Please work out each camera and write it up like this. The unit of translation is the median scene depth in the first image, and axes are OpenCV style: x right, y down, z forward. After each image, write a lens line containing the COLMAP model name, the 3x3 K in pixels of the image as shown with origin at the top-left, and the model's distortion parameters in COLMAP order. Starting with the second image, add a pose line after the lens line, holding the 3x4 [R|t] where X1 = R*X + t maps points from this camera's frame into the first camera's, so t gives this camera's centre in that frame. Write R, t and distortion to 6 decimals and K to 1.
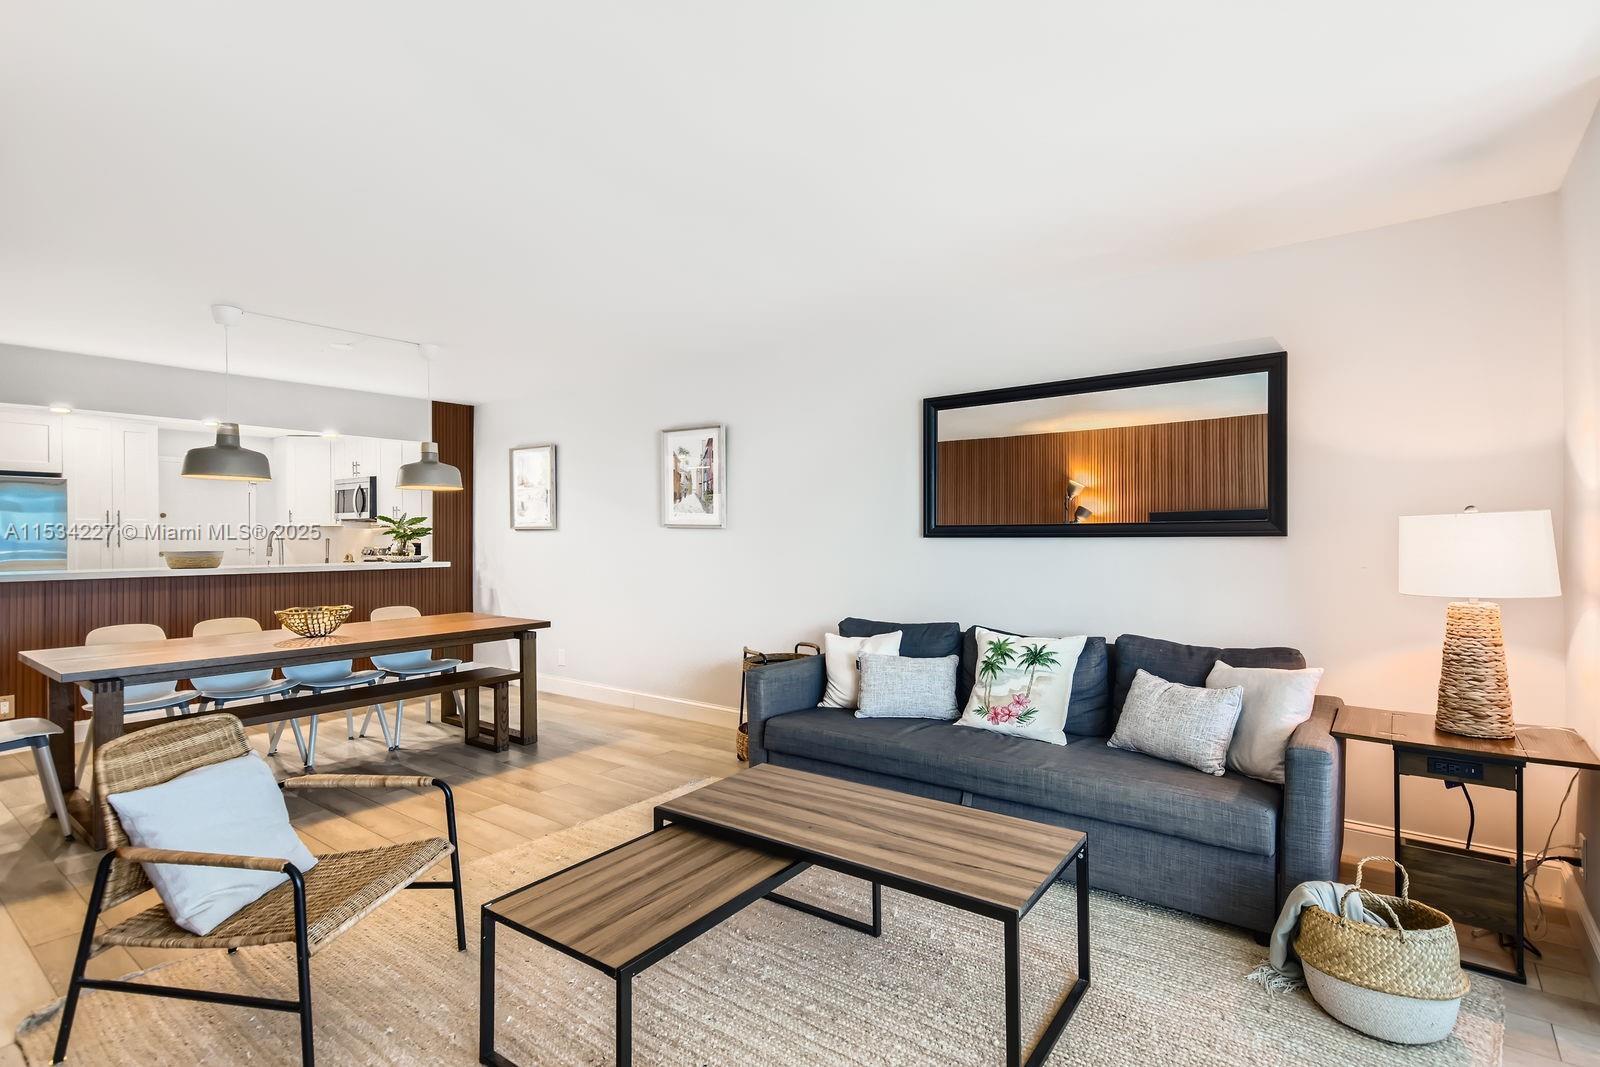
lens RADIAL K [[758.6, 0, 800.0], [0, 758.6, 533.5], [0, 0, 1]] dist [0.002971, -0.000250]
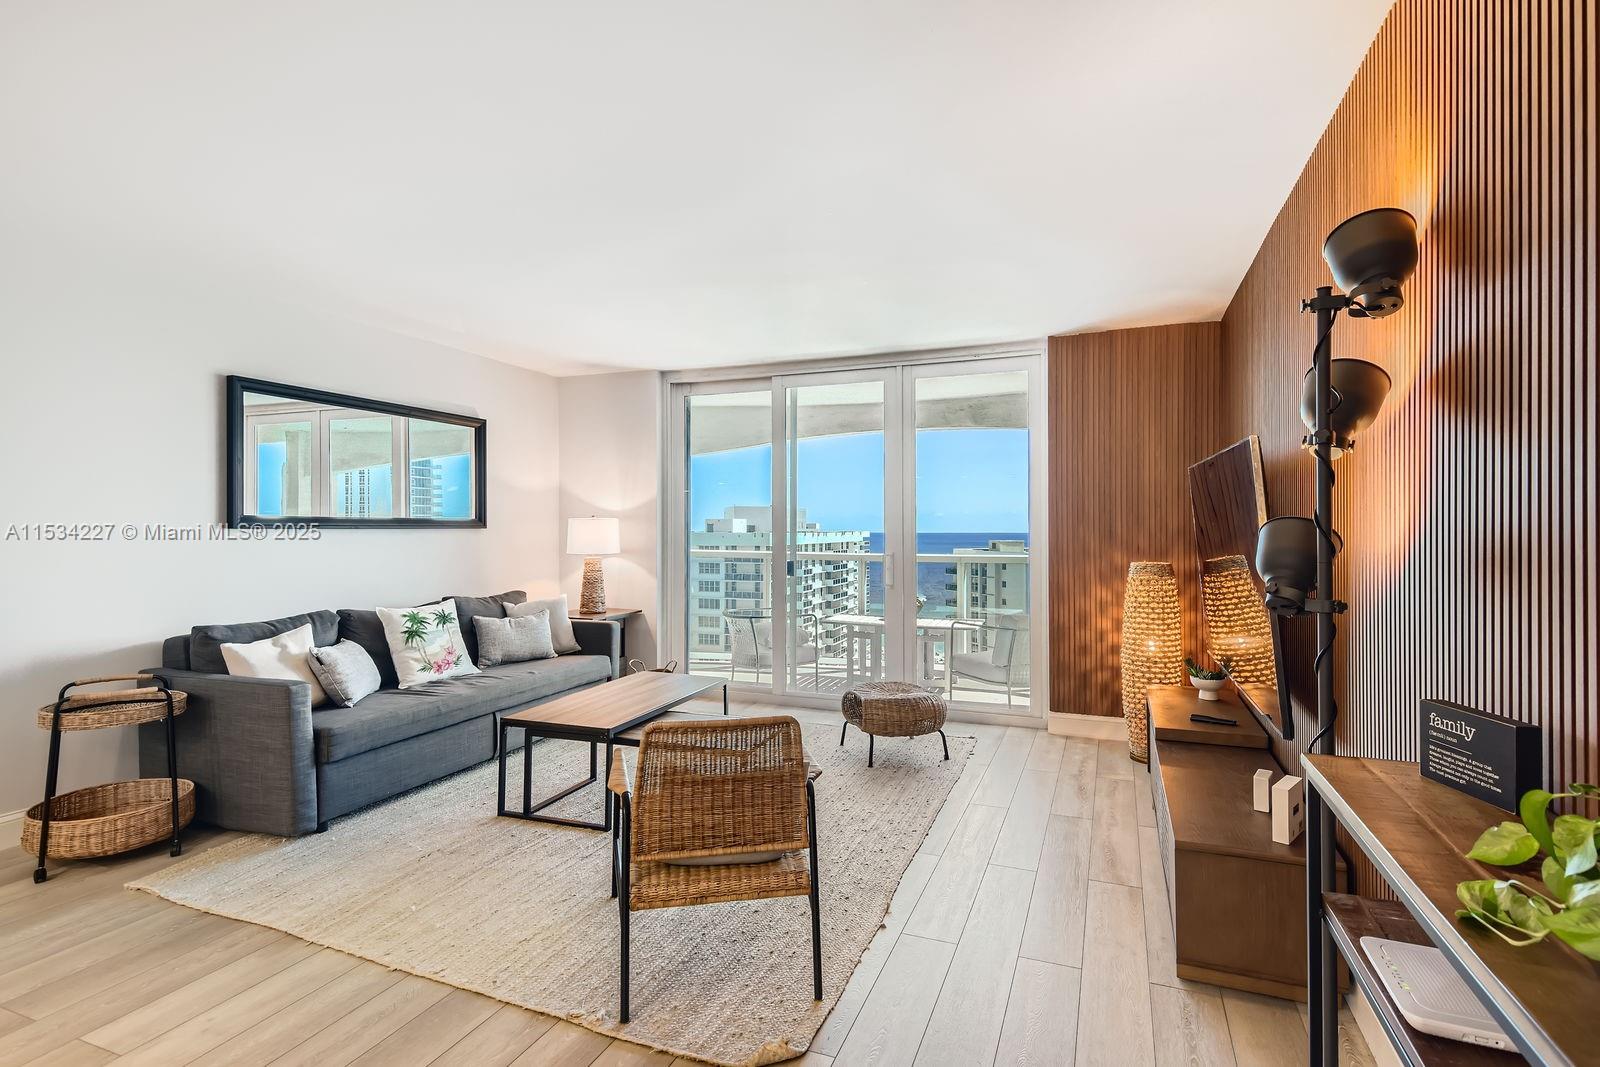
lens RADIAL K [[758.6, 0, 800.0], [0, 758.6, 533.5], [0, 0, 1]] dist [0.002971, -0.000250]
pose [[-0.241838, -0.004438, 0.970307, -1.077505], [0.004088, 0.999976, 0.005592, 0.009654], [-0.970308, 0.005319, -0.241814, 0.688105]]
